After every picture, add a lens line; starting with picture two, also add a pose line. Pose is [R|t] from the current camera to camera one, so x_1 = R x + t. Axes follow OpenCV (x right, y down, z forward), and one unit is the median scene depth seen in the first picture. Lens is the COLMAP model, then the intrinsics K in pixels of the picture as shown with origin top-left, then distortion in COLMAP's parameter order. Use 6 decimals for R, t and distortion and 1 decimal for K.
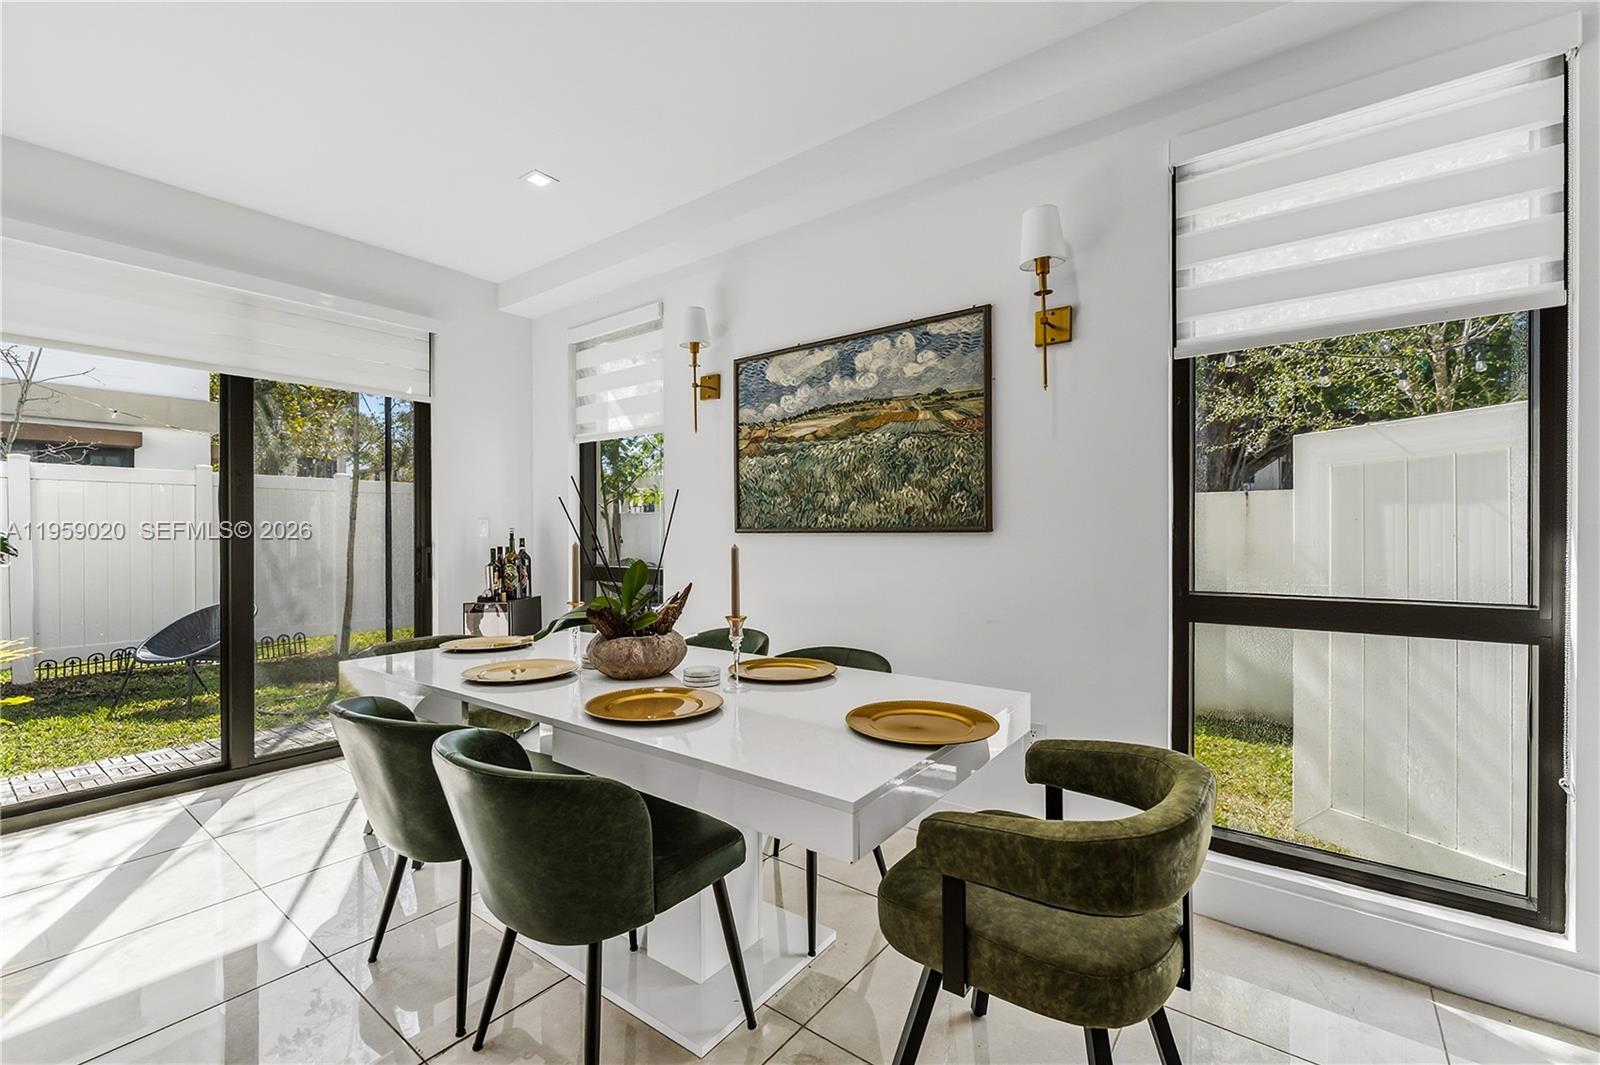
lens RADIAL K [[669.4, 0, 798.2], [0, 669.4, 537.6], [0, 0, 1]] dist [0.000347, 0.000101]
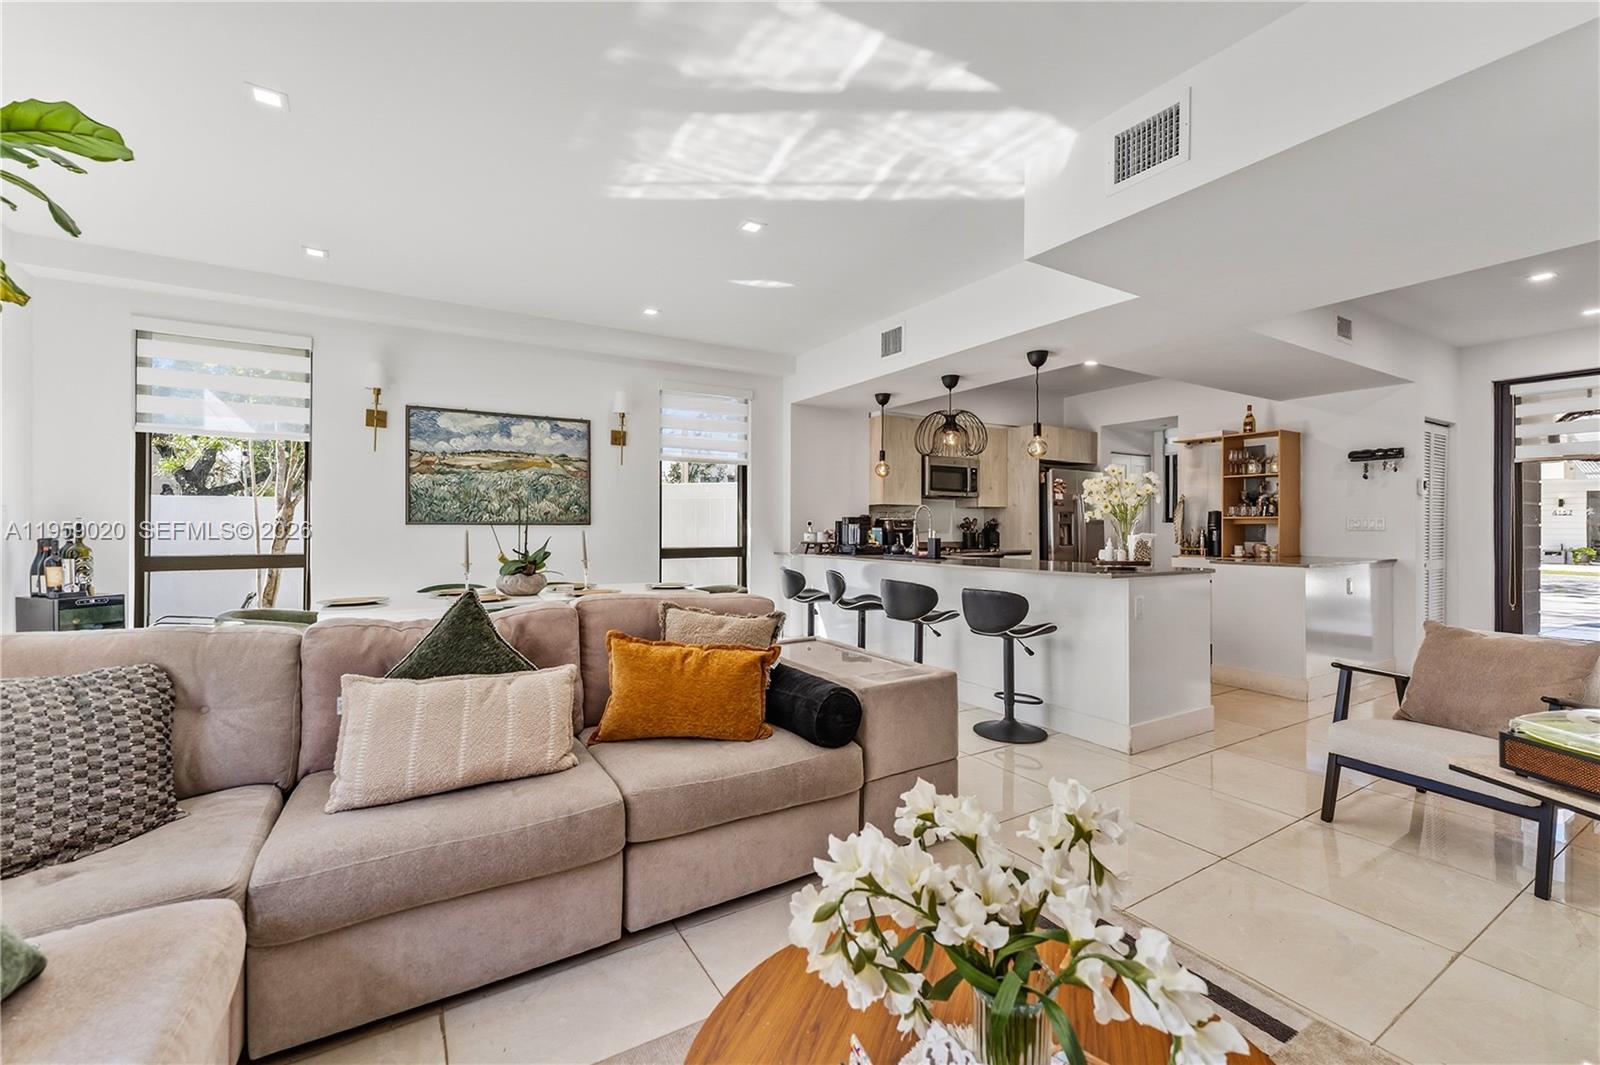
lens RADIAL K [[646.0, 0, 798.4], [0, 646.0, 527.1], [0, 0, 1]] dist [0.000374, 0.000118]
pose [[0.362066, 0.002978, 0.932148, -1.245783], [0.004364, 0.999979, -0.004890, 0.010329], [-0.932142, 0.005839, 0.362045, -0.338737]]
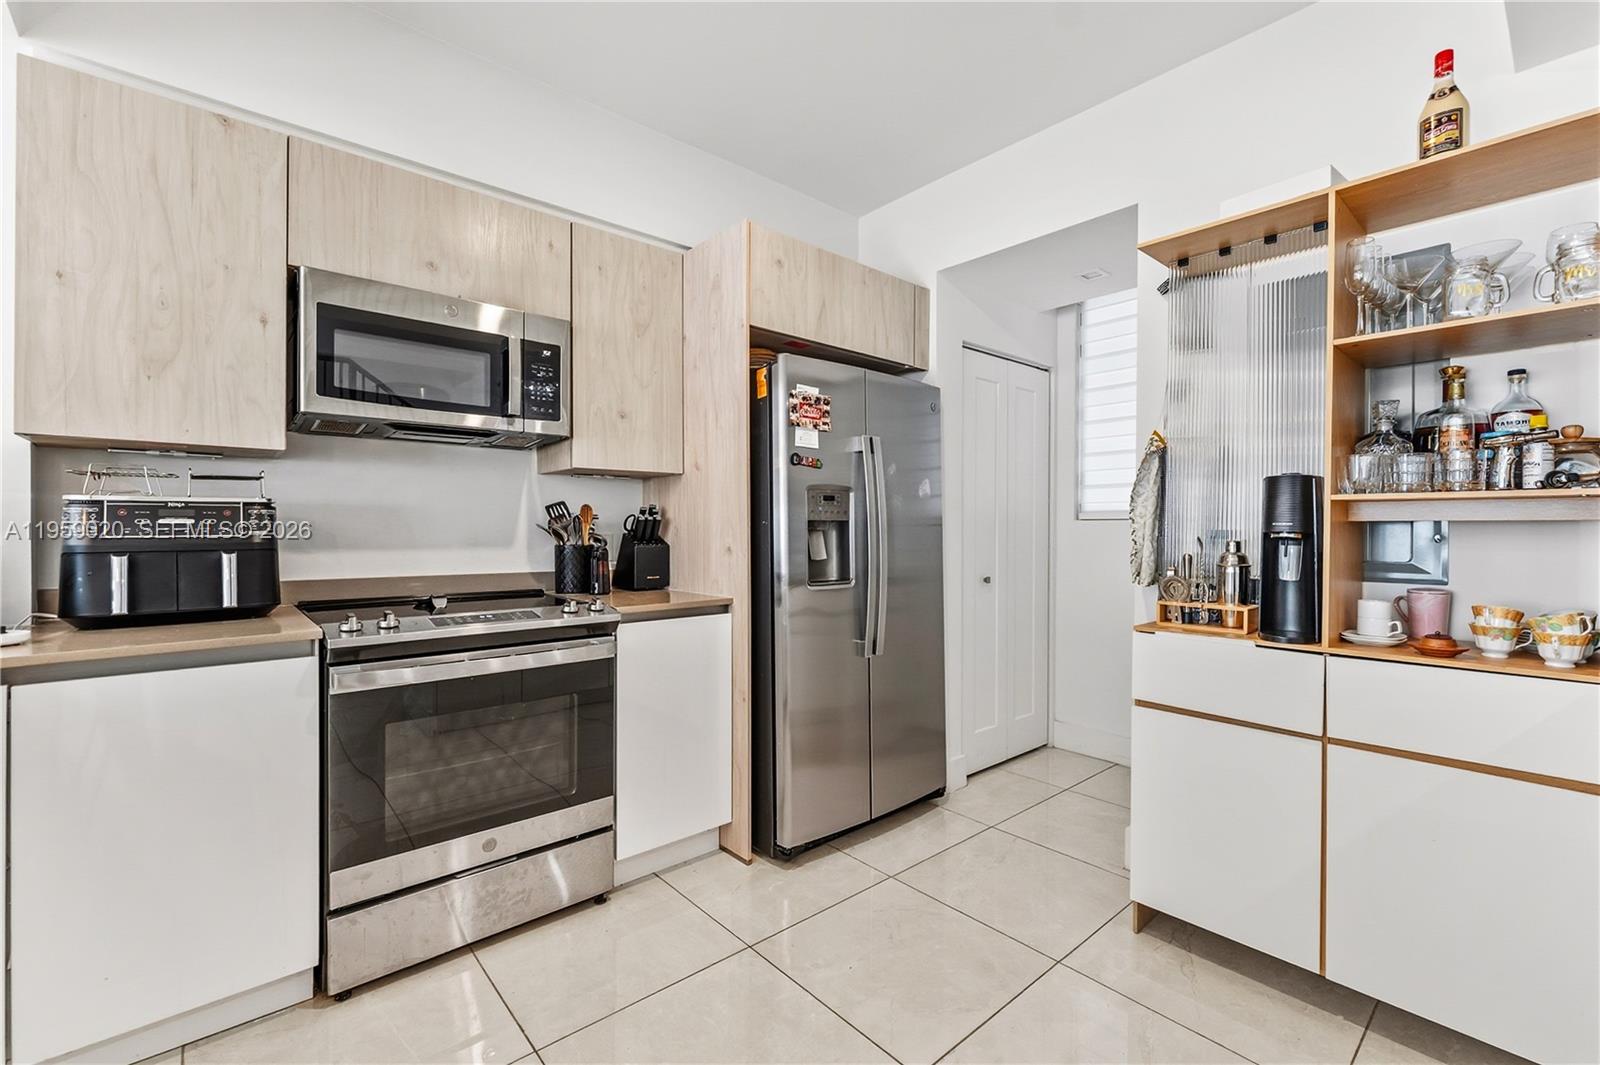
lens RADIAL K [[685.9, 0, 800.0], [0, 685.9, 532.5], [0, 0, 1]] dist [0.000942, 0.000227]
pose [[0.190249, -0.003401, 0.981730, 0.528693], [0.004399, 0.999987, 0.002612, 0.002605], [-0.981726, 0.003822, 0.190262, -0.528230]]
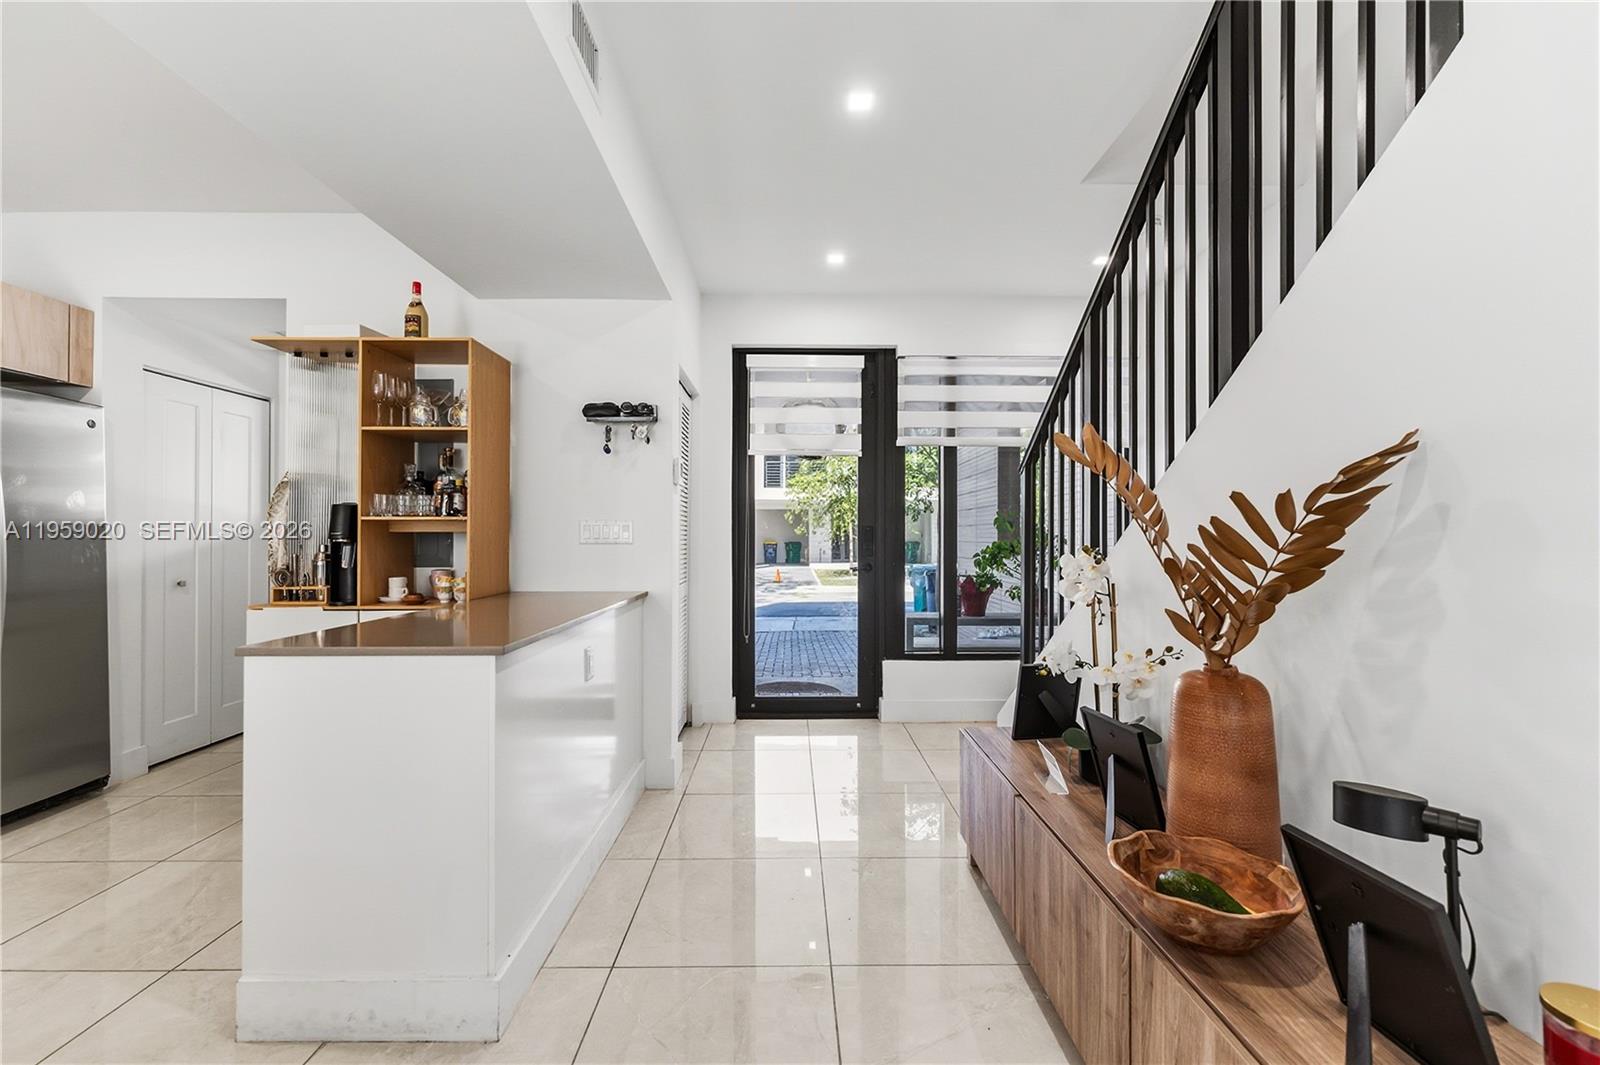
lens RADIAL K [[652.4, 0, 792.7], [0, 652.4, 532.8], [0, 0, 1]] dist [0.000902, 0.000279]
pose [[-0.617422, 0.007325, 0.786598, 0.052715], [0.006083, 0.999971, -0.004538, 0.005571], [-0.786609, 0.001983, -0.617449, -0.767746]]
